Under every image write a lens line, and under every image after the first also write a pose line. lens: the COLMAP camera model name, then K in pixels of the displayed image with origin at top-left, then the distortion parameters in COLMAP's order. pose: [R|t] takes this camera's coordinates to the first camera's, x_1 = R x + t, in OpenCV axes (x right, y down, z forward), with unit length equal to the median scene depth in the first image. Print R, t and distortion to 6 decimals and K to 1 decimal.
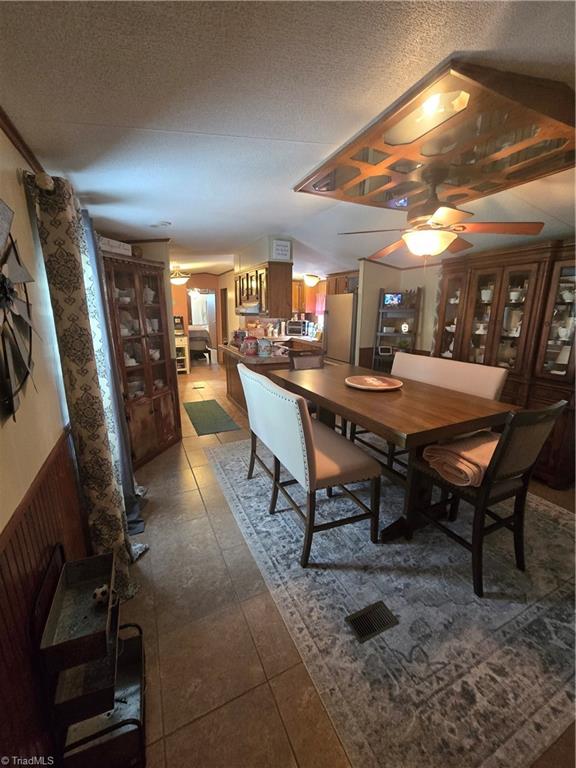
lens RADIAL K [[314.8, 0, 293.9], [0, 314.8, 383.3], [0, 0, 1]] dist [-0.008048, 0.001813]
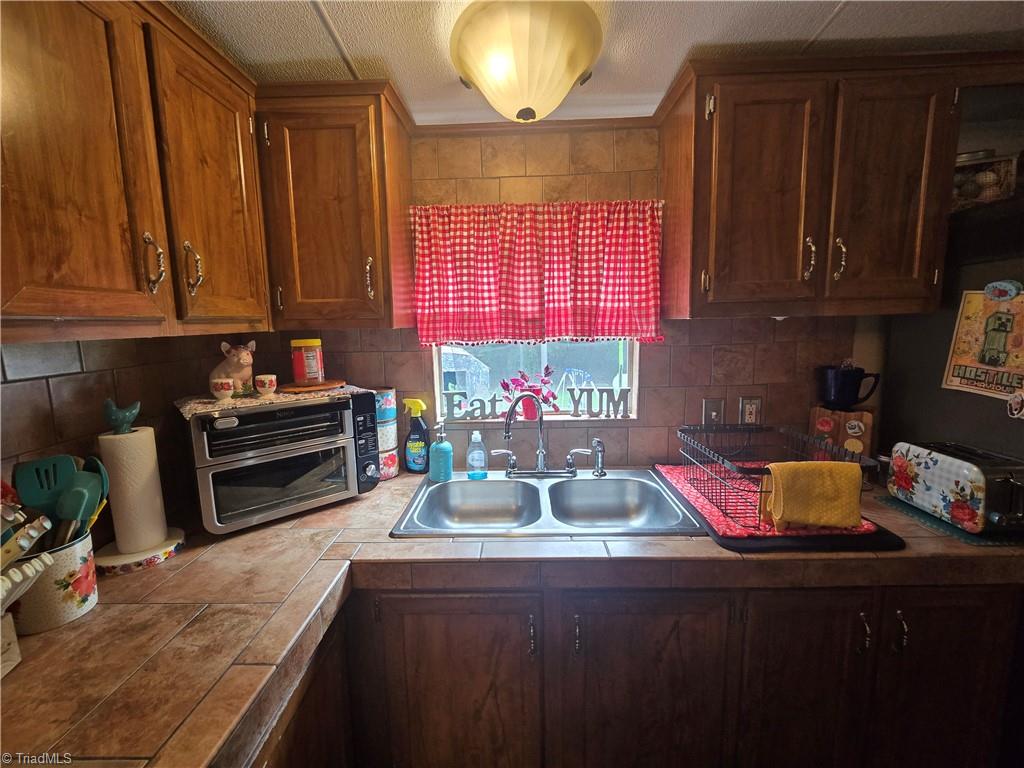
lens RADIAL K [[419.7, 0, 508.5], [0, 419.7, 375.7], [0, 0, 1]] dist [-0.008048, 0.001813]
pose [[0.456156, -0.141385, 0.878596, -0.244044], [0.230259, 0.972428, 0.036937, -0.488809], [-0.859594, 0.185455, 0.476134, 2.137135]]
